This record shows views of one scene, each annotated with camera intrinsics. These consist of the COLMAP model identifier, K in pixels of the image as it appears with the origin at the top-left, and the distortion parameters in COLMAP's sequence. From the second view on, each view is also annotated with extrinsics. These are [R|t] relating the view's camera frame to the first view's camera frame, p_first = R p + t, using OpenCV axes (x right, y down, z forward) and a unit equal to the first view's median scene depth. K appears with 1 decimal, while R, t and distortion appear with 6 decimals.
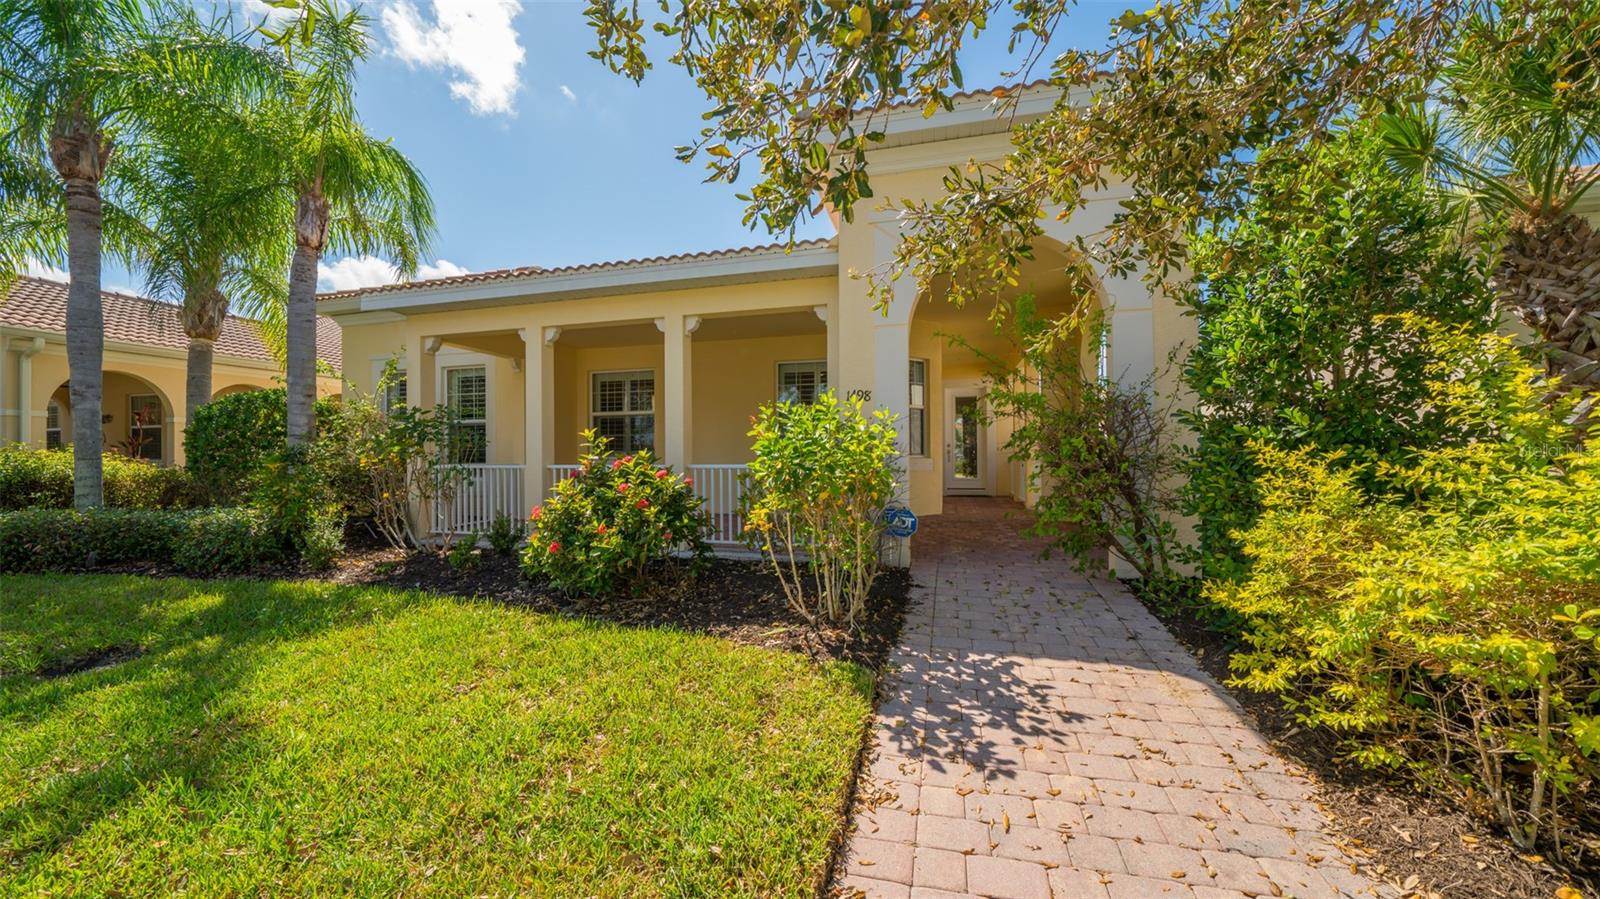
lens RADIAL K [[556.0, 0, 795.7], [0, 556.0, 447.6], [0, 0, 1]] dist [-0.006164, 0.000229]
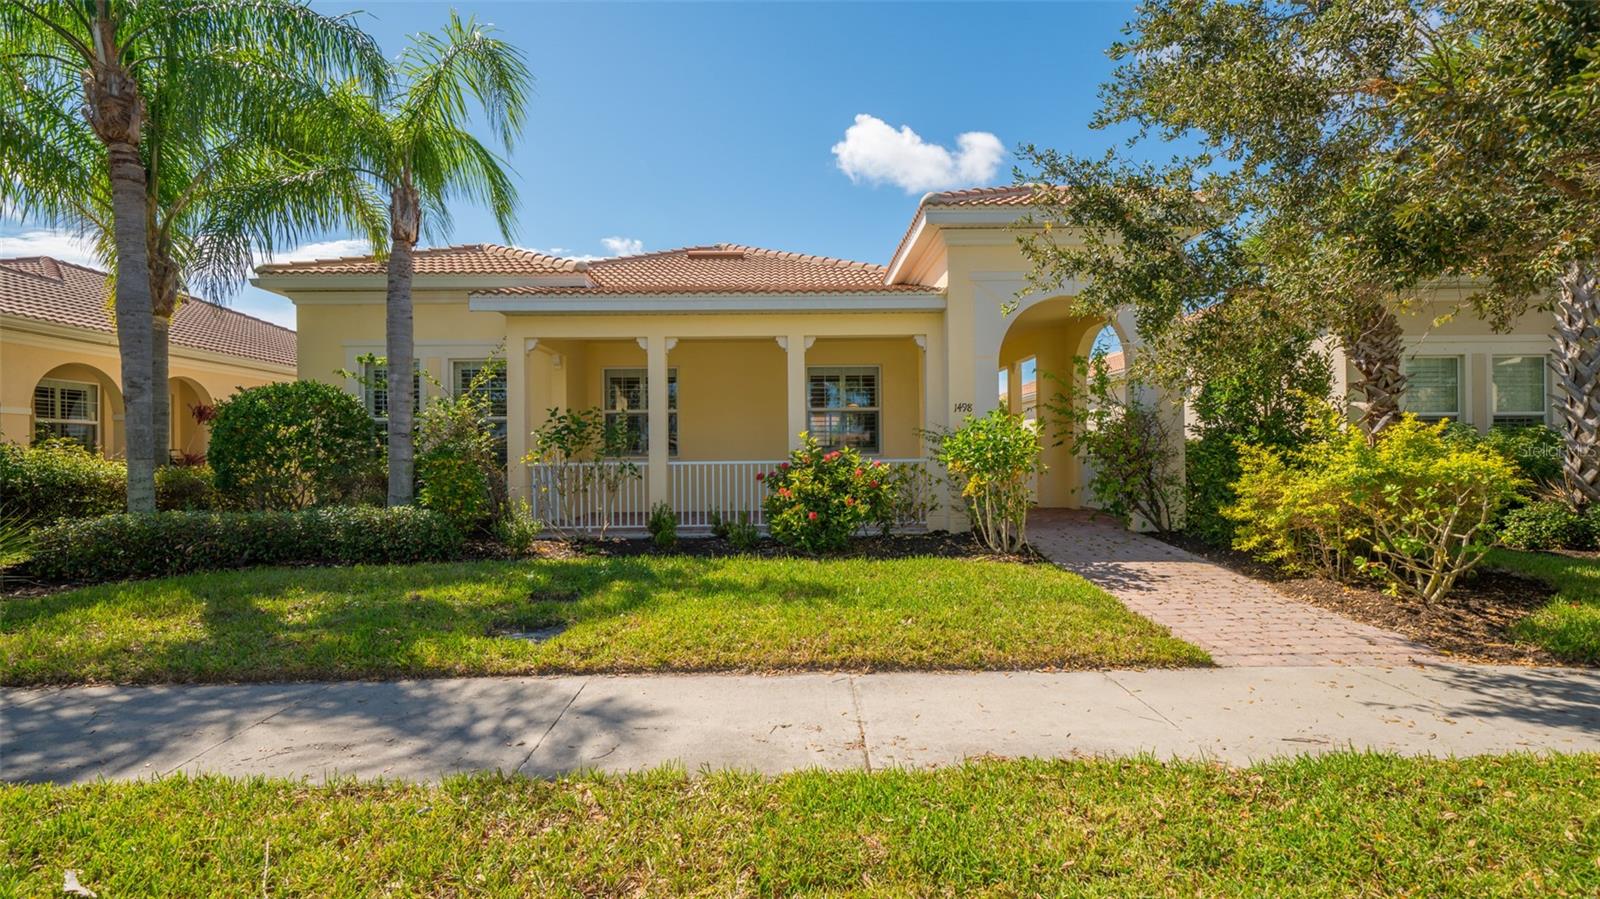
lens RADIAL K [[748.4, 0, 799.8], [0, 748.4, 455.0], [0, 0, 1]] dist [0.004560, -0.000043]
pose [[0.966218, 0.002202, 0.257718, -1.468375], [-0.002578, 0.999996, 0.001118, 0.041382], [-0.257715, -0.001745, 0.966219, -1.277267]]
